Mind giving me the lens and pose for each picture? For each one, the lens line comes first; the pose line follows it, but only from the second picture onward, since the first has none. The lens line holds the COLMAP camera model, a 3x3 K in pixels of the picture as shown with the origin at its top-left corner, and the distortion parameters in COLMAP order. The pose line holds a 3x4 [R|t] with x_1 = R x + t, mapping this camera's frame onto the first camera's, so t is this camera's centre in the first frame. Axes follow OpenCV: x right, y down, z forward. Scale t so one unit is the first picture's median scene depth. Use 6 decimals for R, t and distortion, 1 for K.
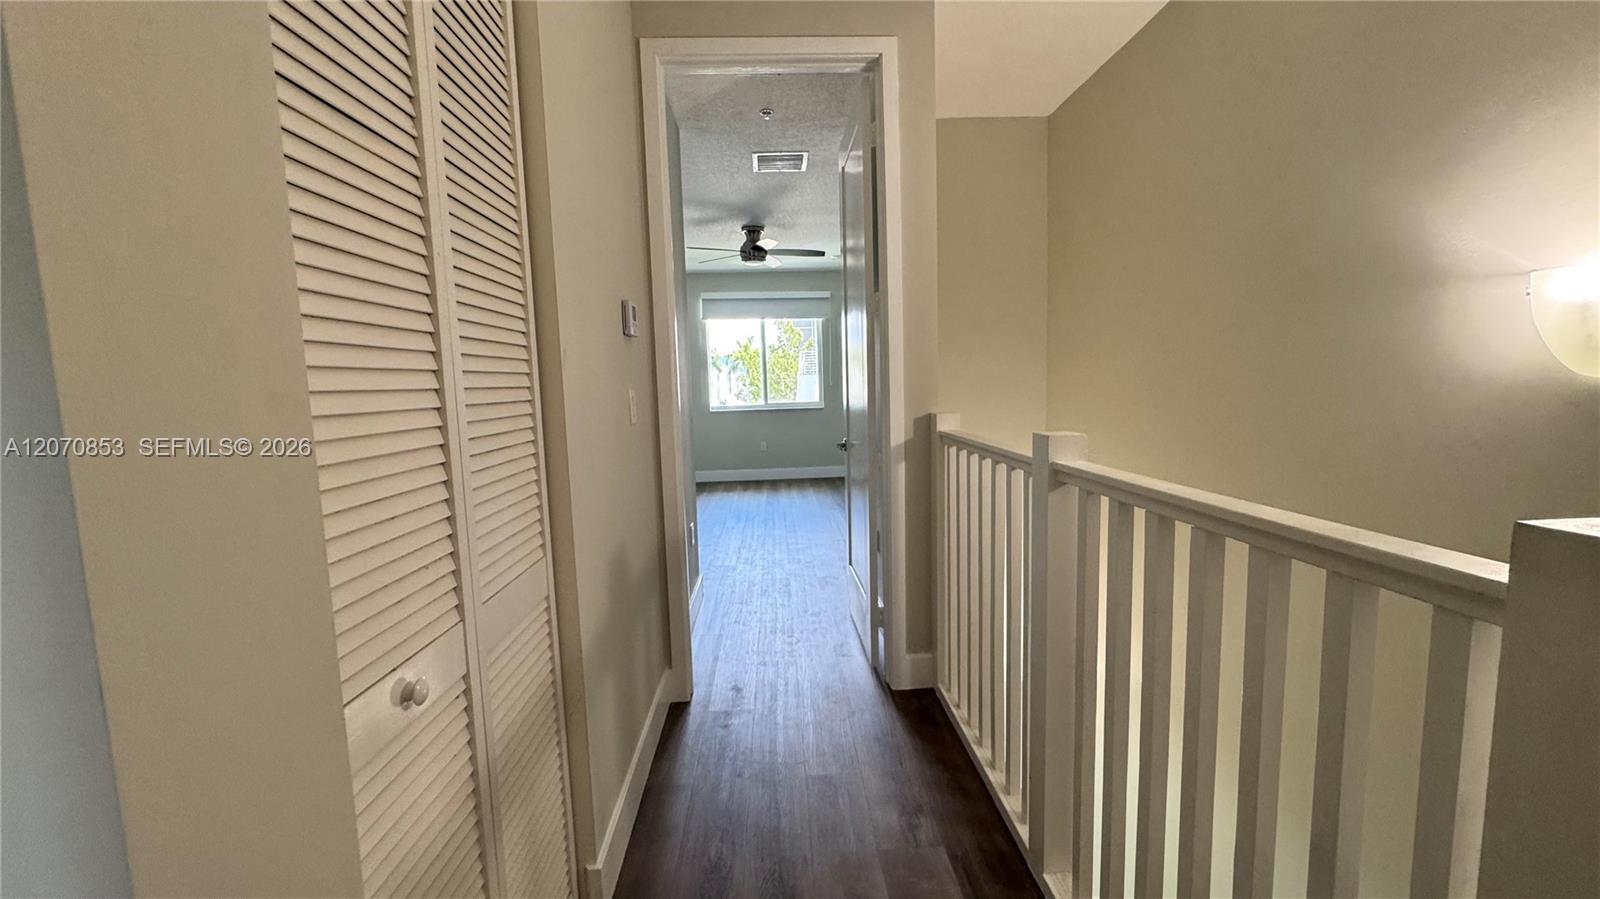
lens RADIAL K [[639.0, 0, 800.0], [0, 639.0, 449.5], [0, 0, 1]] dist [0.001278, 0.000463]
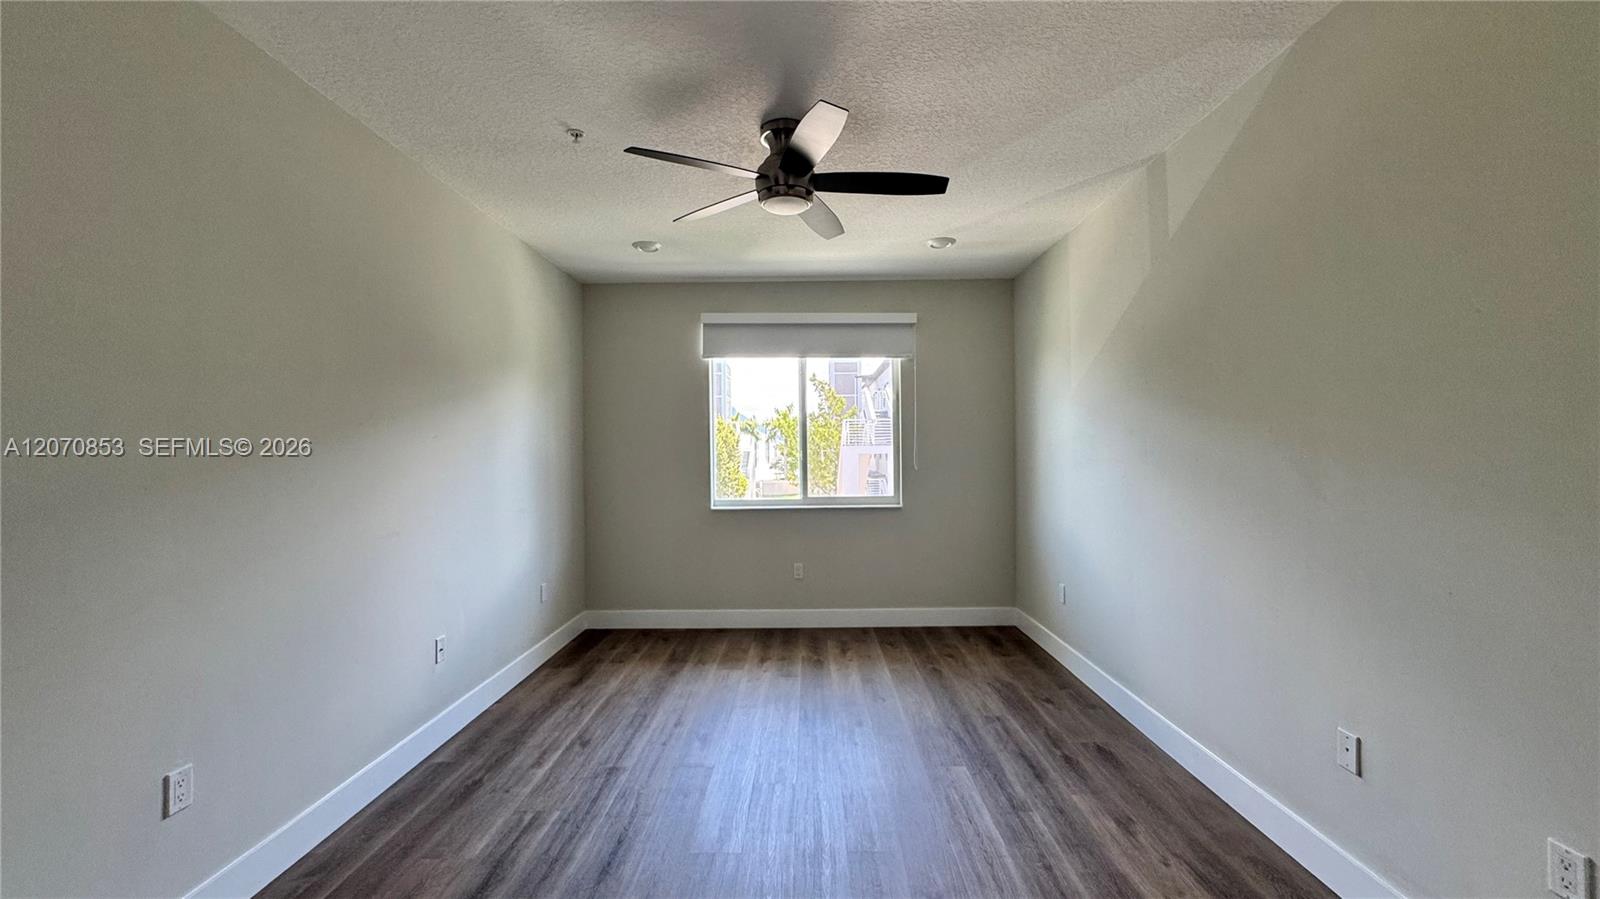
lens RADIAL K [[639.0, 0, 800.0], [0, 639.0, 449.5], [0, 0, 1]] dist [0.001278, 0.000463]
pose [[0.997991, 0.019610, -0.060246, -0.011299], [-0.025976, 0.993944, -0.106770, -0.026626], [0.057788, 0.108121, 0.992457, 0.202435]]
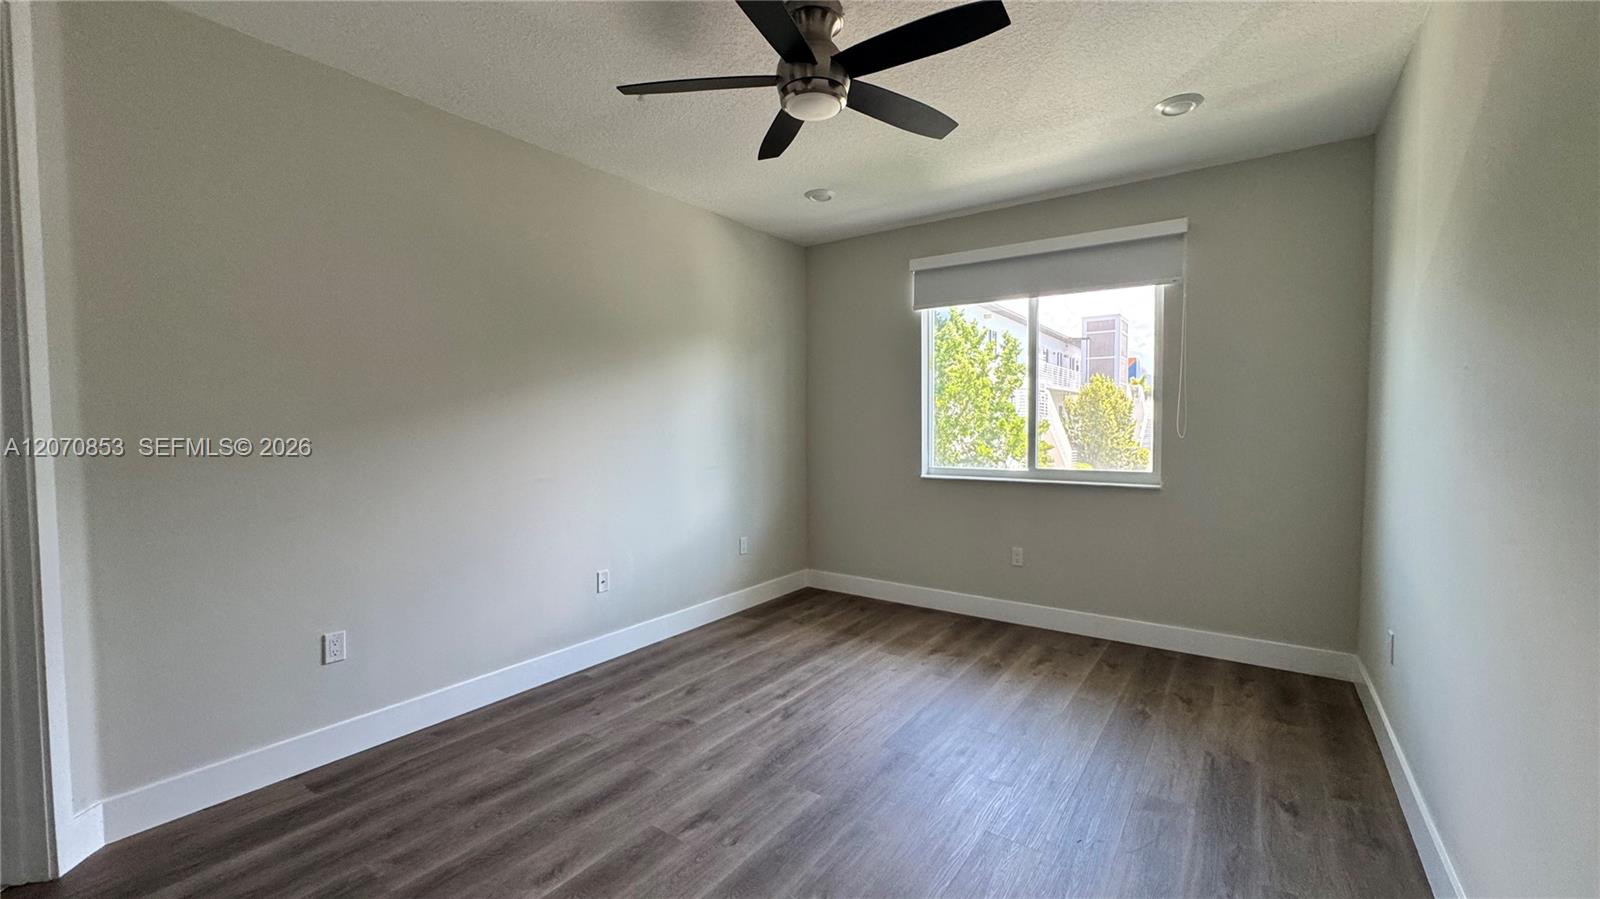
lens RADIAL K [[639.0, 0, 800.0], [0, 639.0, 449.5], [0, 0, 1]] dist [0.001278, 0.000463]
pose [[0.786015, 0.052063, -0.616011, 0.055193], [-0.083550, 0.996252, -0.022409, -0.031001], [0.612535, 0.069082, 0.787419, 0.252864]]
